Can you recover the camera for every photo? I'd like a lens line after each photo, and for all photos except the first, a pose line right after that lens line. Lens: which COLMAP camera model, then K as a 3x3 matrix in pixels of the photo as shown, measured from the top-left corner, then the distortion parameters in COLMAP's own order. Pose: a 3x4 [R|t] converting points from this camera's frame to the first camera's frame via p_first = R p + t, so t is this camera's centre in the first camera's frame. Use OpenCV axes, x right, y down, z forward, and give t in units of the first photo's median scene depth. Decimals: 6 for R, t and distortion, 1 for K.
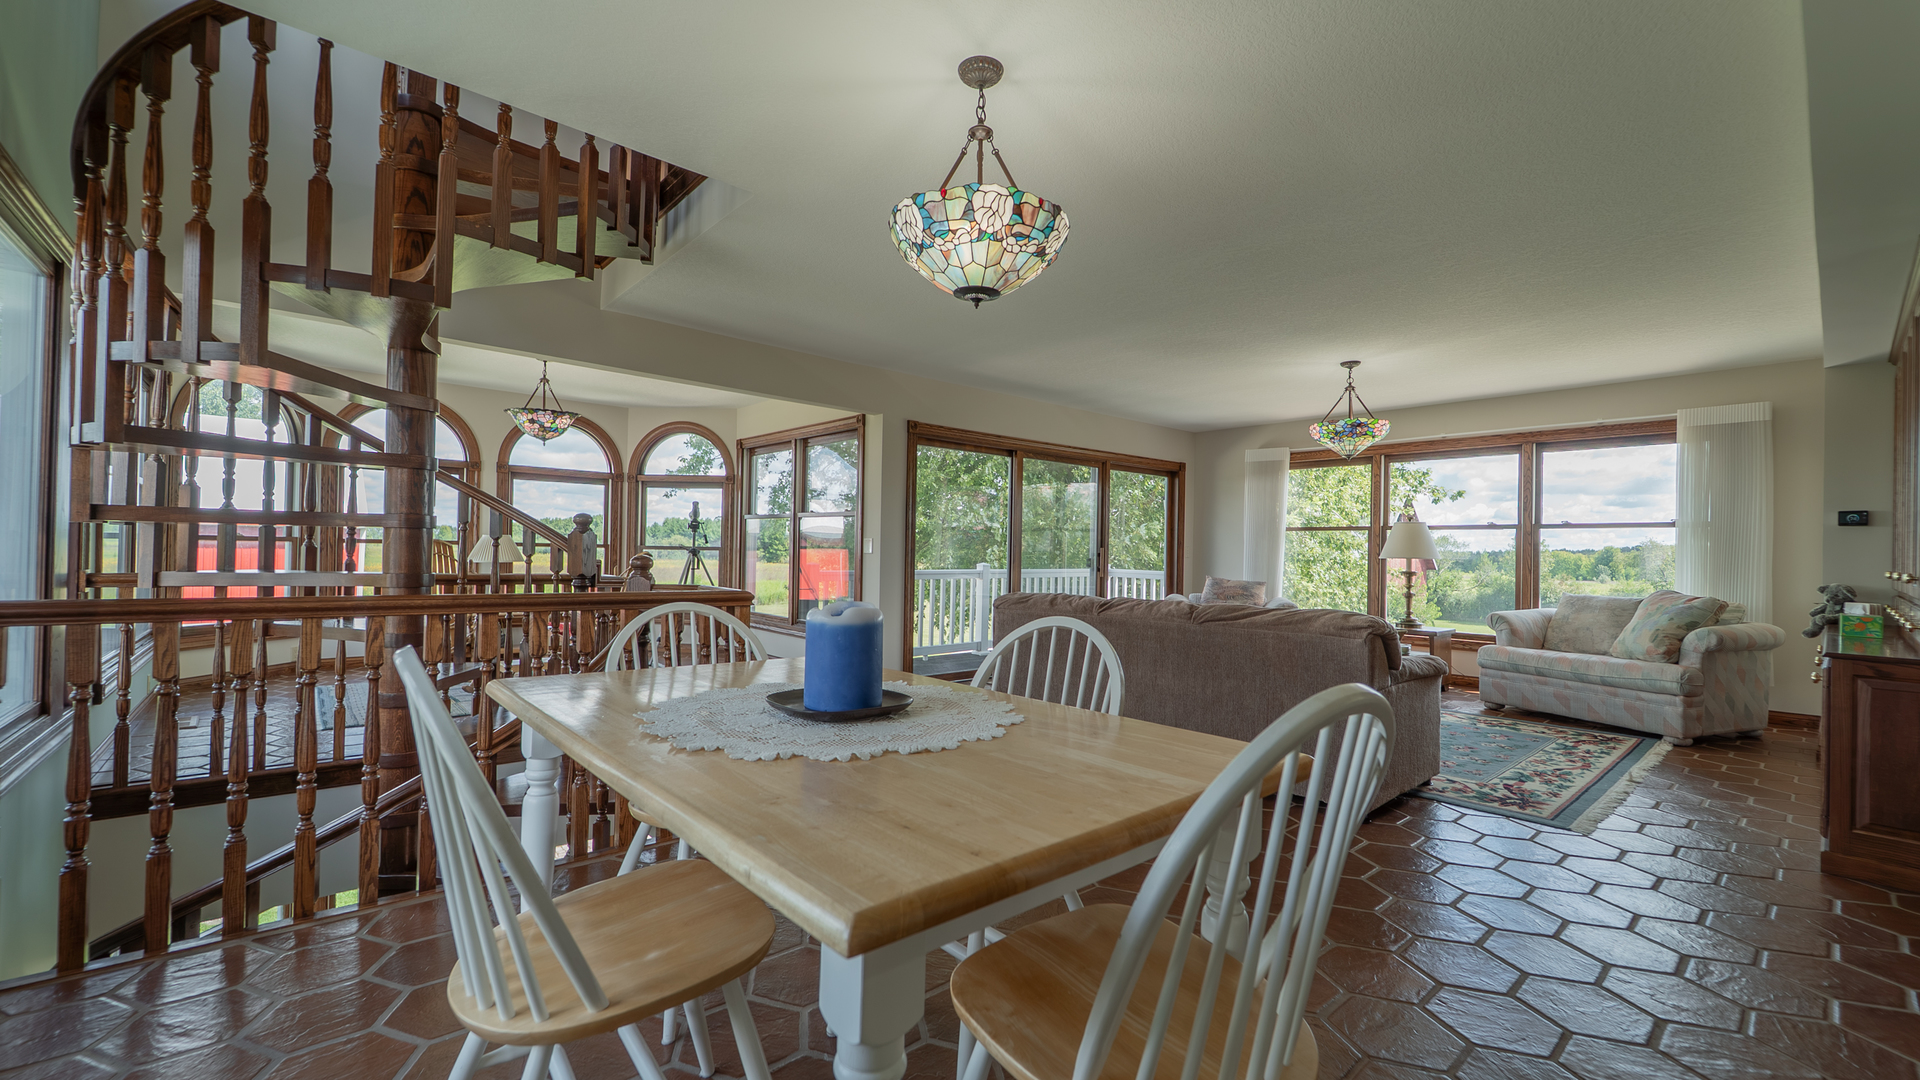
lens RADIAL K [[768.2, 0, 968.3], [0, 768.2, 543.2], [0, 0, 1]] dist [0.002061, -0.001138]
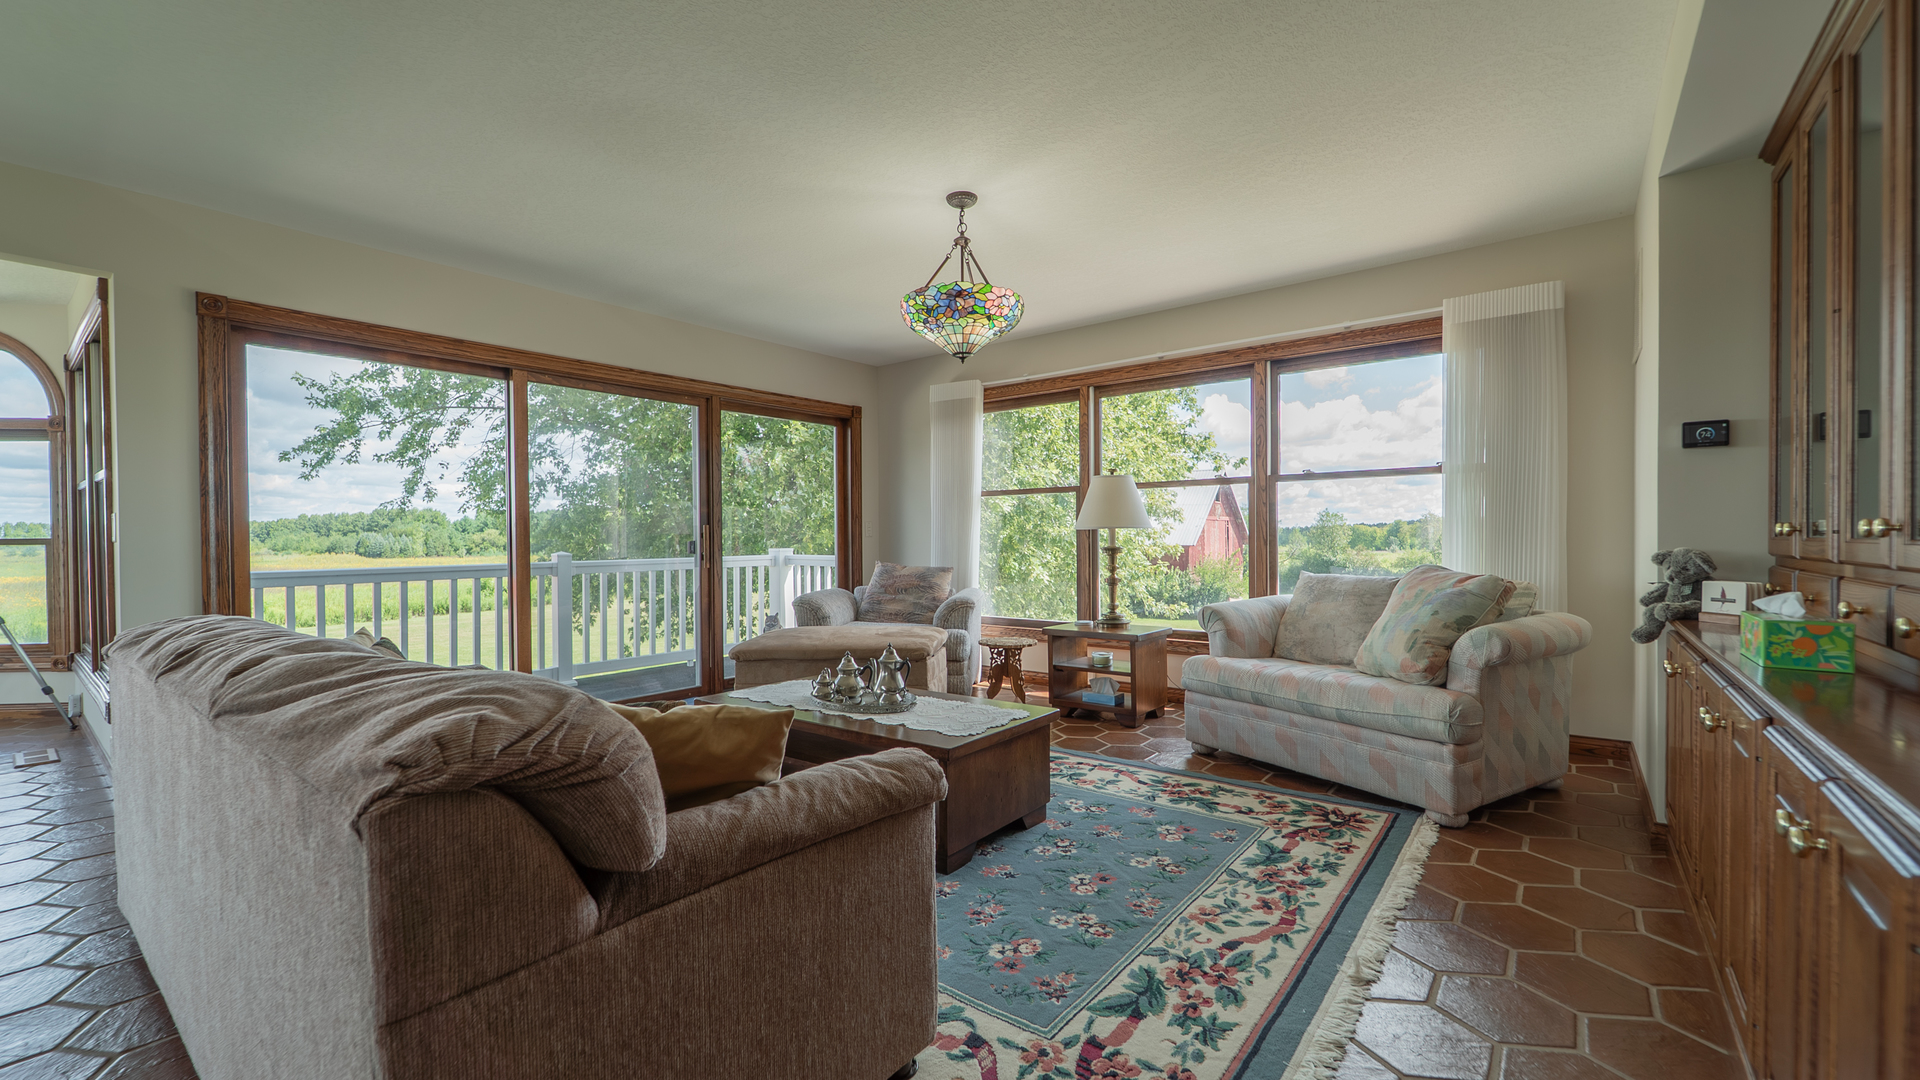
lens RADIAL K [[768.2, 0, 963.3], [0, 768.2, 543.5], [0, 0, 1]] dist [0.002061, -0.001138]
pose [[0.983643, -0.026362, 0.178192, 0.388984], [0.022926, 0.999510, 0.021313, 0.019382], [-0.178666, -0.016879, 0.983765, 0.414929]]
